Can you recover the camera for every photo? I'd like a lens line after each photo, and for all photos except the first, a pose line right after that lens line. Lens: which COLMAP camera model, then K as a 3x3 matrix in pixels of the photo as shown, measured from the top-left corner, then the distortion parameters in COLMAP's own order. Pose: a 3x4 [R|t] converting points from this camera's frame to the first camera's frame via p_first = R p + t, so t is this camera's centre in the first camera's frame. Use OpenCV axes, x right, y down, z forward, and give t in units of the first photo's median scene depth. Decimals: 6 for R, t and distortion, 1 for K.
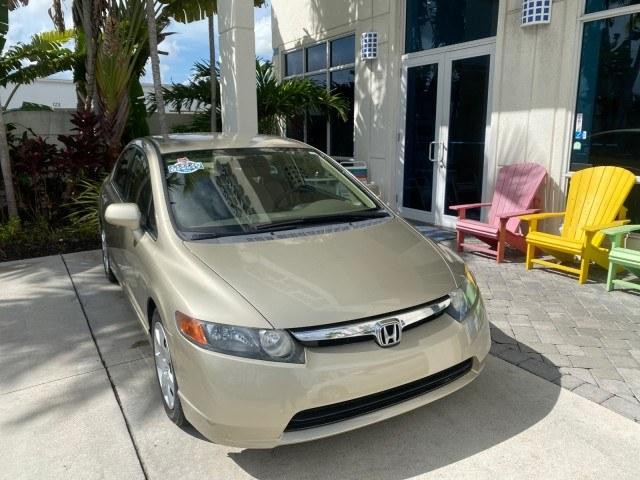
lens RADIAL K [[494.6, 0, 317.5], [0, 494.6, 234.5], [0, 0, 1]] dist [0.028923, -0.031798]
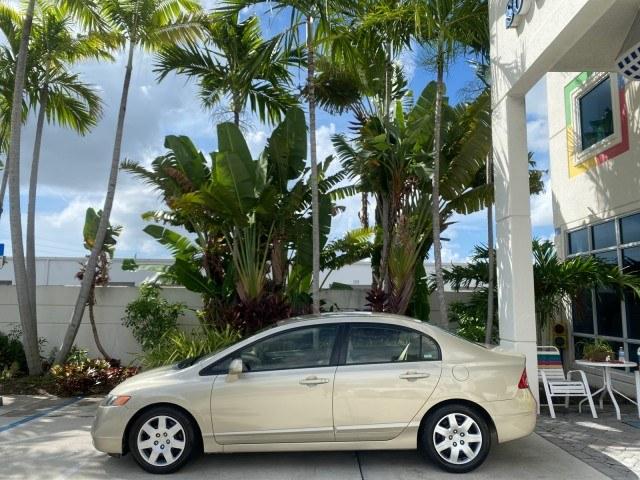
lens RADIAL K [[494.6, 0, 317.7], [0, 494.6, 237.4], [0, 0, 1]] dist [0.028923, -0.031798]
pose [[0.854604, -0.053974, -0.516467, 0.024466], [-0.122238, 0.945725, -0.301103, 0.004527], [0.504687, 0.320455, 0.801623, -0.052853]]
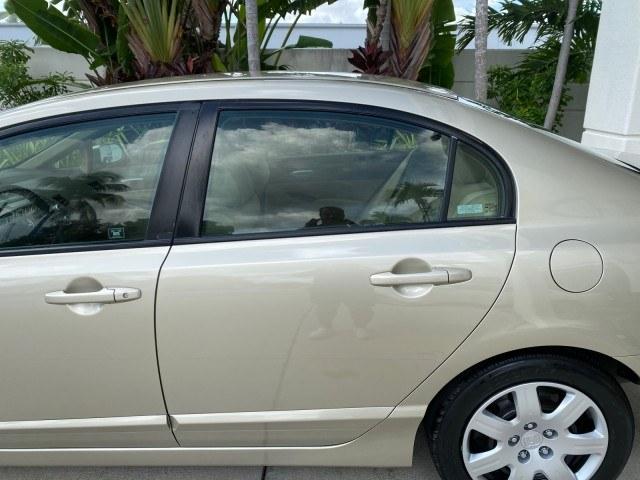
lens RADIAL K [[494.6, 0, 320.1], [0, 494.6, 236.6], [0, 0, 1]] dist [0.028923, -0.031798]
pose [[0.847772, 0.161320, -0.505231, -0.123855], [-0.113514, 0.985734, 0.124269, -0.059423], [0.518071, -0.048001, 0.853990, 0.335303]]
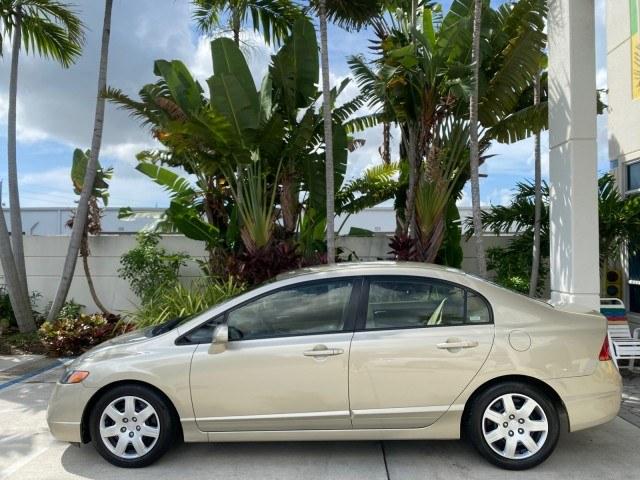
lens RADIAL K [[494.6, 0, 316.0], [0, 494.6, 237.9], [0, 0, 1]] dist [0.028923, -0.031798]
pose [[0.829670, -0.011574, -0.558135, -0.042960], [-0.117901, 0.973601, -0.195449, -0.021259], [0.545663, 0.227963, 0.806403, 0.075594]]
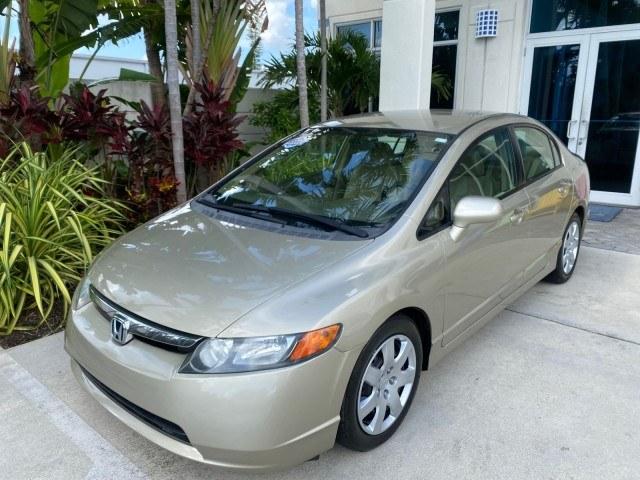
lens RADIAL K [[494.6, 0, 317.8], [0, 494.6, 238.3], [0, 0, 1]] dist [0.028923, -0.031798]
pose [[0.950974, -0.071377, 0.300921, -0.528603], [0.057189, 0.996808, 0.055708, -0.022839], [-0.303937, -0.035767, 0.952021, 0.129688]]
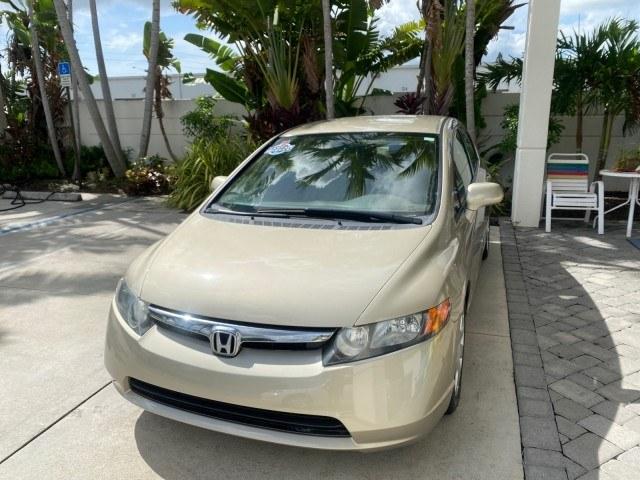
lens RADIAL K [[494.6, 0, 318.0], [0, 494.6, 231.4], [0, 0, 1]] dist [0.028923, -0.031798]
pose [[0.650427, 0.171931, -0.739854, 0.236229], [-0.147214, 0.984110, 0.099273, -0.030443], [0.745166, 0.044347, 0.665402, 0.136296]]
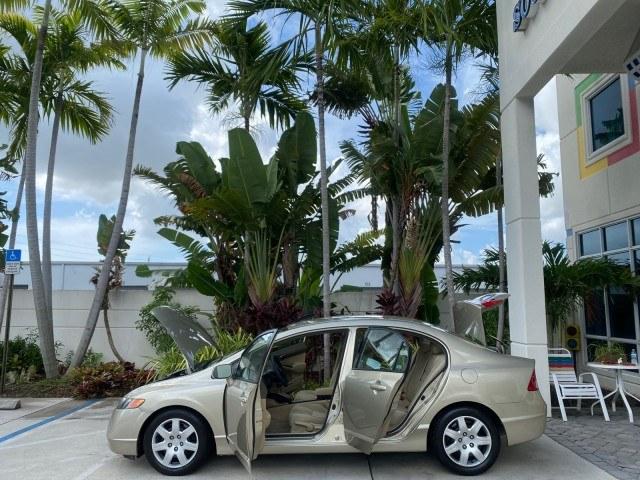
lens RADIAL K [[494.6, 0, 317.7], [0, 494.6, 238.0], [0, 0, 1]] dist [0.028923, -0.031798]
pose [[0.842099, -0.062341, -0.535707, 0.031258], [-0.121620, 0.945761, -0.301239, 0.003656], [0.525431, 0.318825, 0.788843, -0.059203]]
